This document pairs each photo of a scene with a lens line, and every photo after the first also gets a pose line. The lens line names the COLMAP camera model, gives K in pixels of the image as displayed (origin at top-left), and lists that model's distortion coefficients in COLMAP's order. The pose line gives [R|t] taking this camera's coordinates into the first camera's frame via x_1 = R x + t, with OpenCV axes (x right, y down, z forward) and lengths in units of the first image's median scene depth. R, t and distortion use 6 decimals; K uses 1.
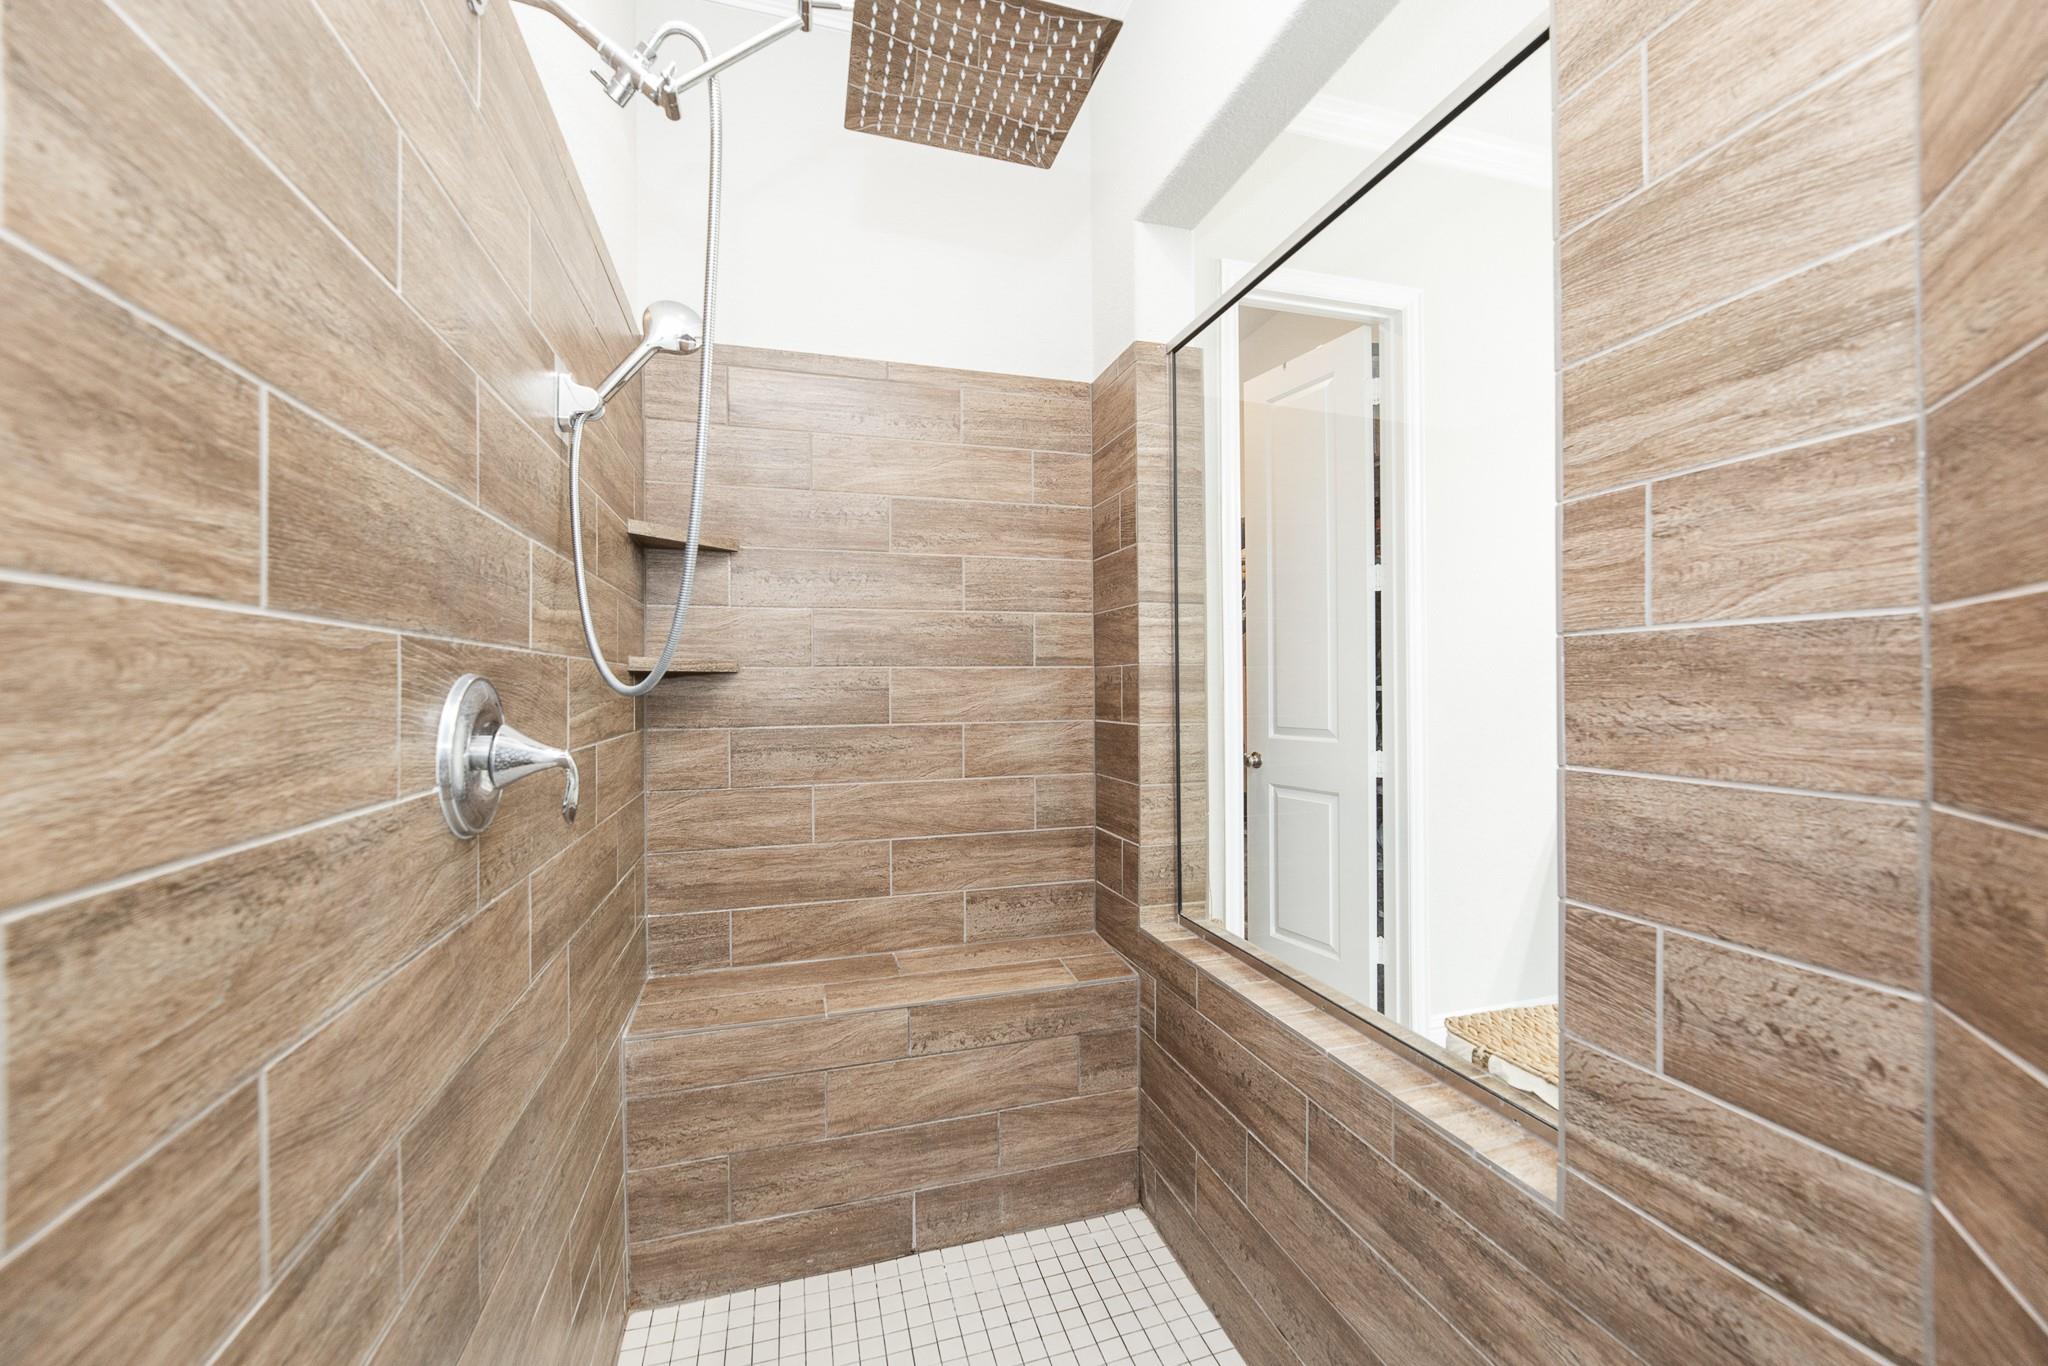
lens RADIAL K [[820.4, 0, 1023.3], [0, 820.4, 683.5], [0, 0, 1]] dist [0.002144, 0.000180]
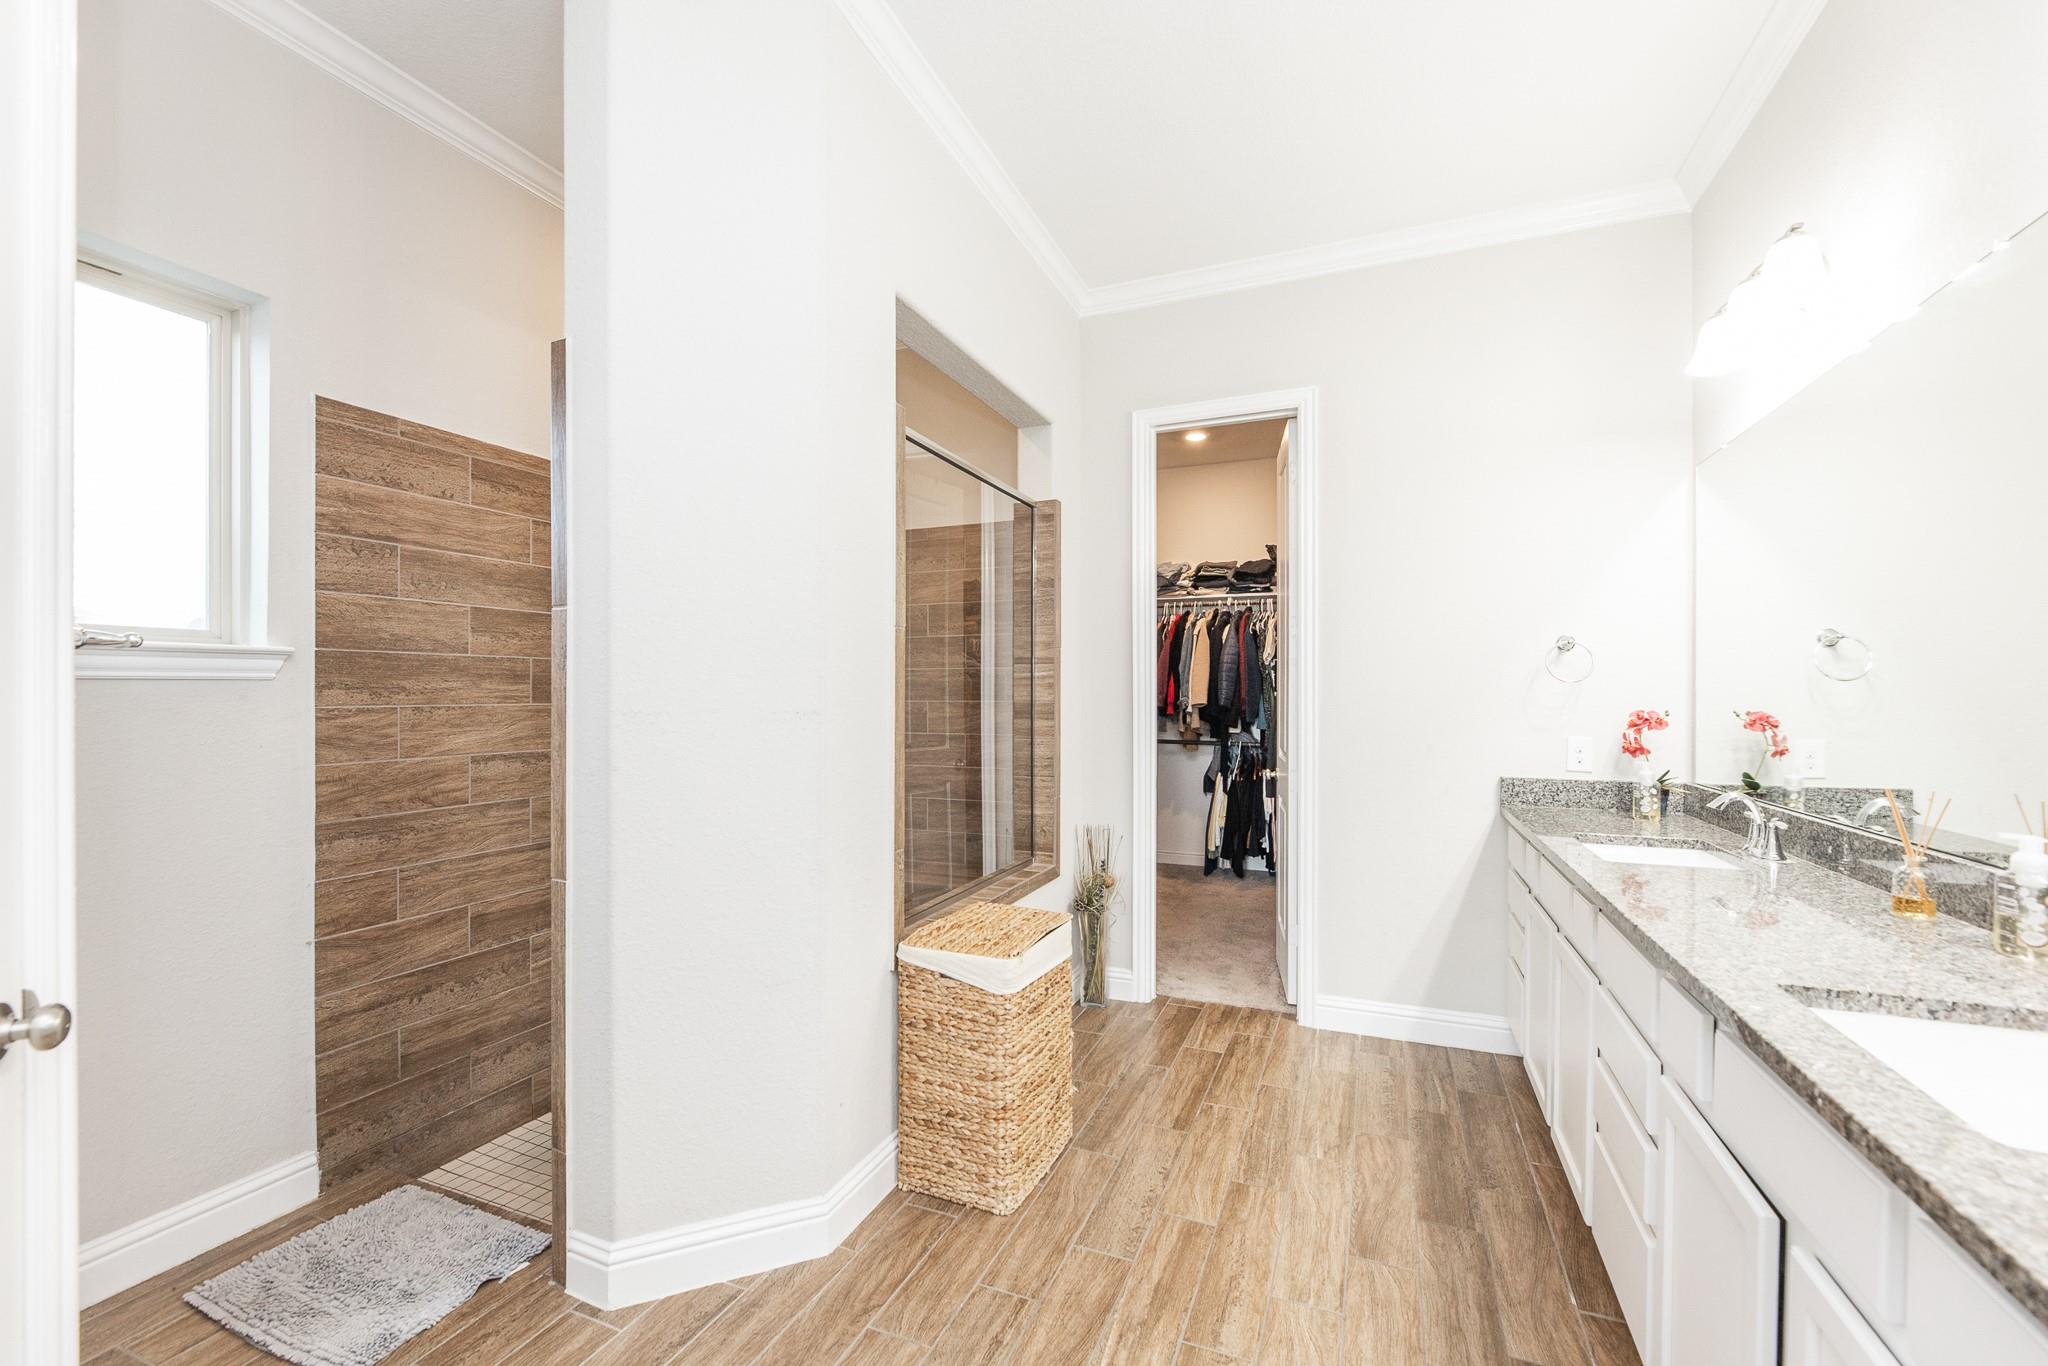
lens RADIAL K [[820.4, 0, 1031.3], [0, 820.4, 691.9], [0, 0, 1]] dist [0.002144, 0.000180]
pose [[0.776685, 0.004807, -0.629871, 1.189117], [-0.002428, 0.999986, 0.004638, -0.050507], [0.629885, -0.002073, 0.776686, -0.244055]]
